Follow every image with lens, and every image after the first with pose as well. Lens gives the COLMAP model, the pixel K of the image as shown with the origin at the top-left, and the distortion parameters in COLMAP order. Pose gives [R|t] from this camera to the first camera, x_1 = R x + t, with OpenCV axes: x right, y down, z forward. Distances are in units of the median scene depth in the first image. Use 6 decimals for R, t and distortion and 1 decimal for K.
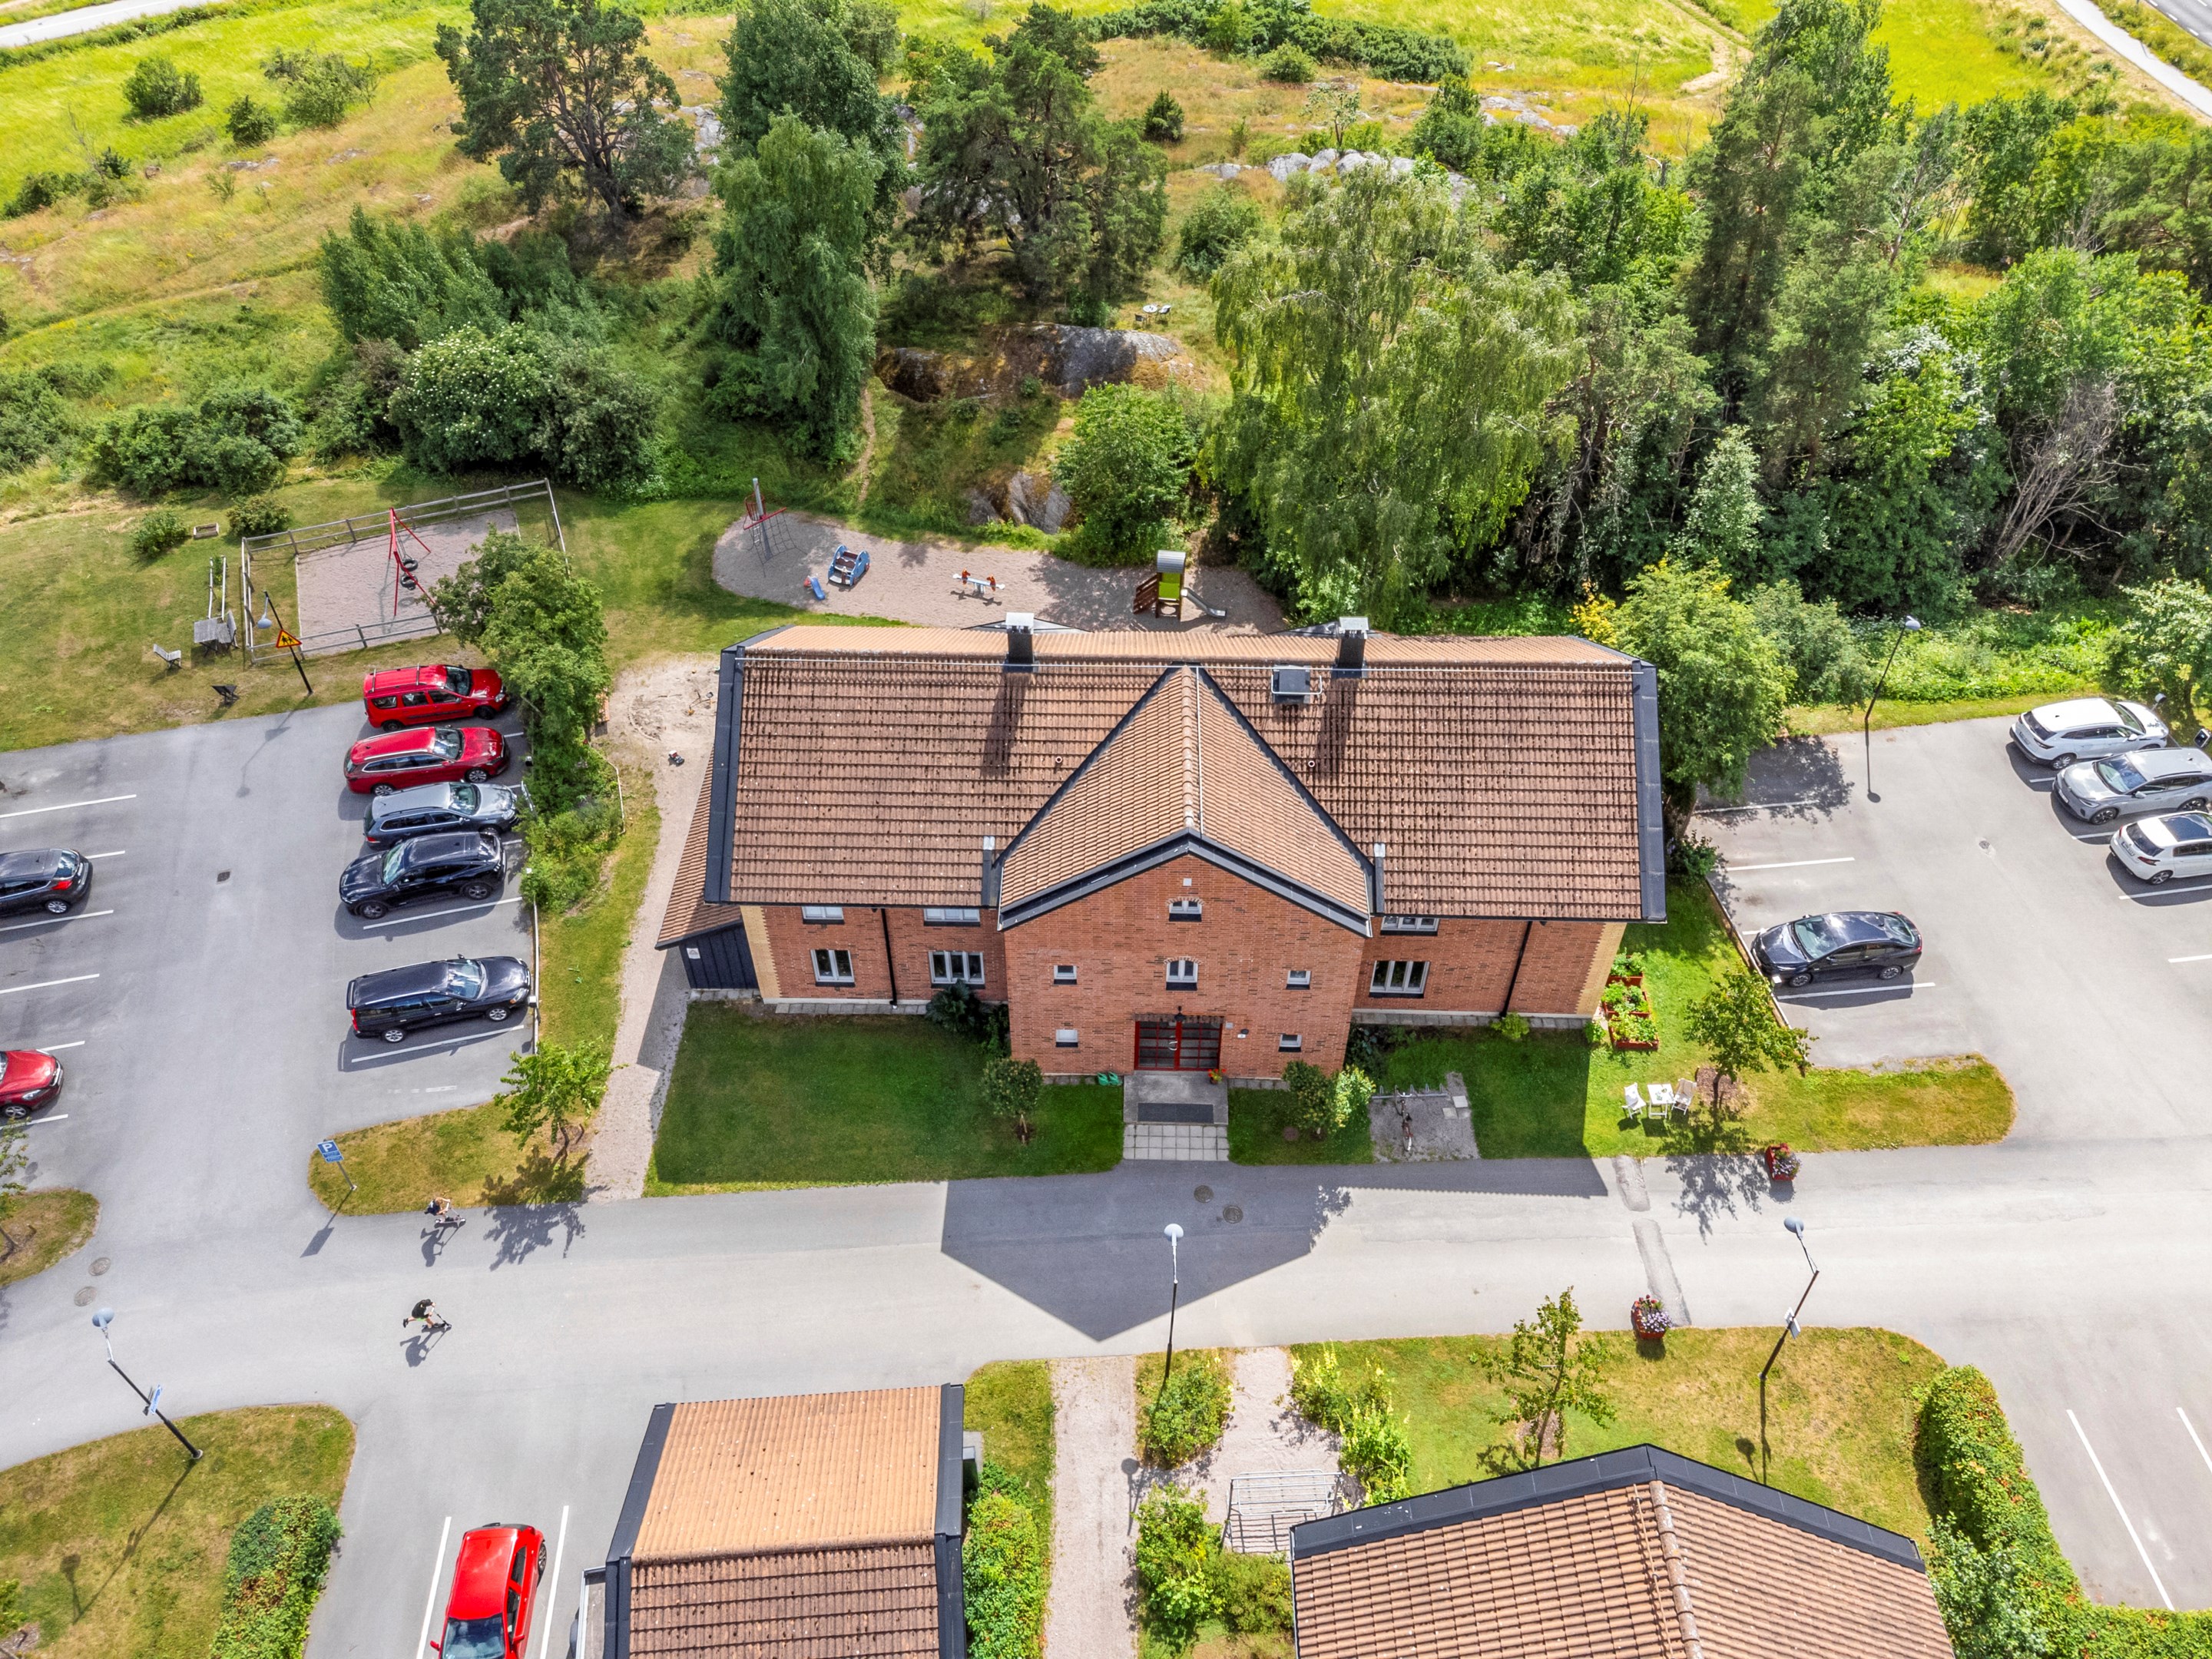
lens RADIAL K [[1643.1, 0, 1109.7], [0, 1643.1, 839.1], [0, 0, 1]] dist [-0.000890, 0.037938]
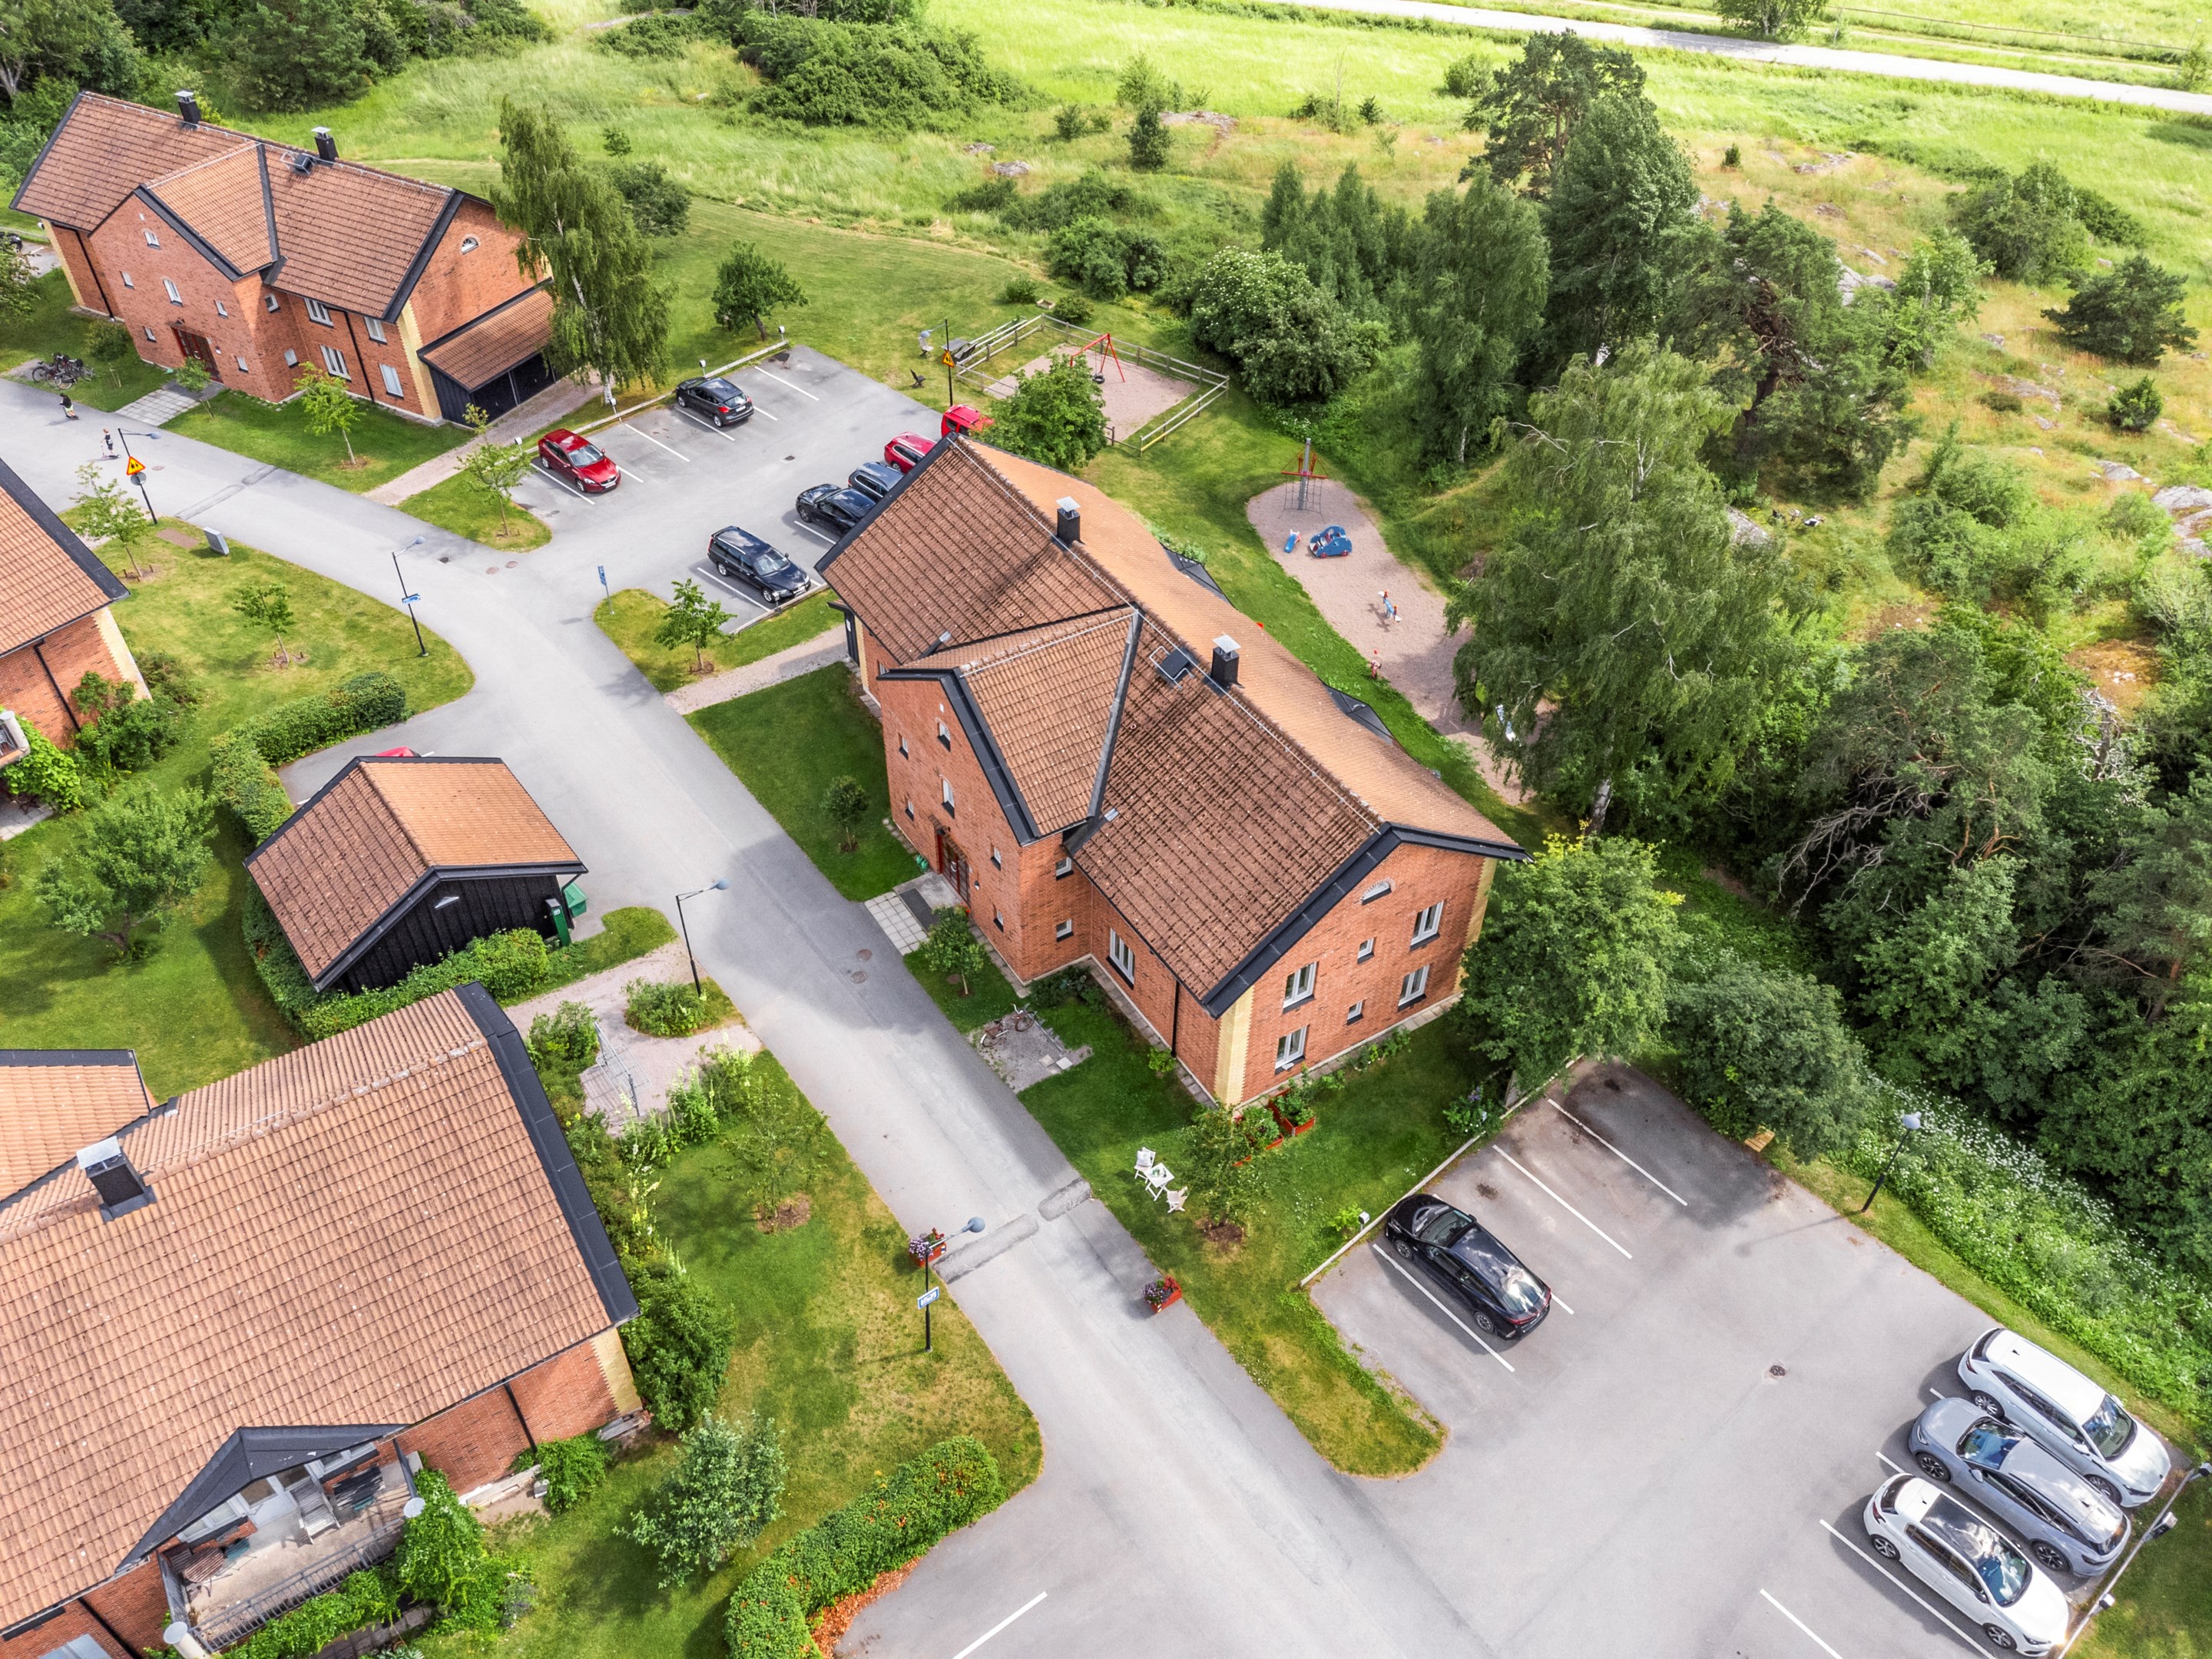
lens RADIAL K [[1643.1, 0, 1109.7], [0, 1643.1, 839.1], [0, 0, 1]] dist [-0.000890, 0.037938]
pose [[0.556315, 0.573361, -0.601474, 0.799768], [-0.606940, 0.774749, 0.177167, -0.168087], [0.567572, 0.266498, 0.779000, 0.125332]]
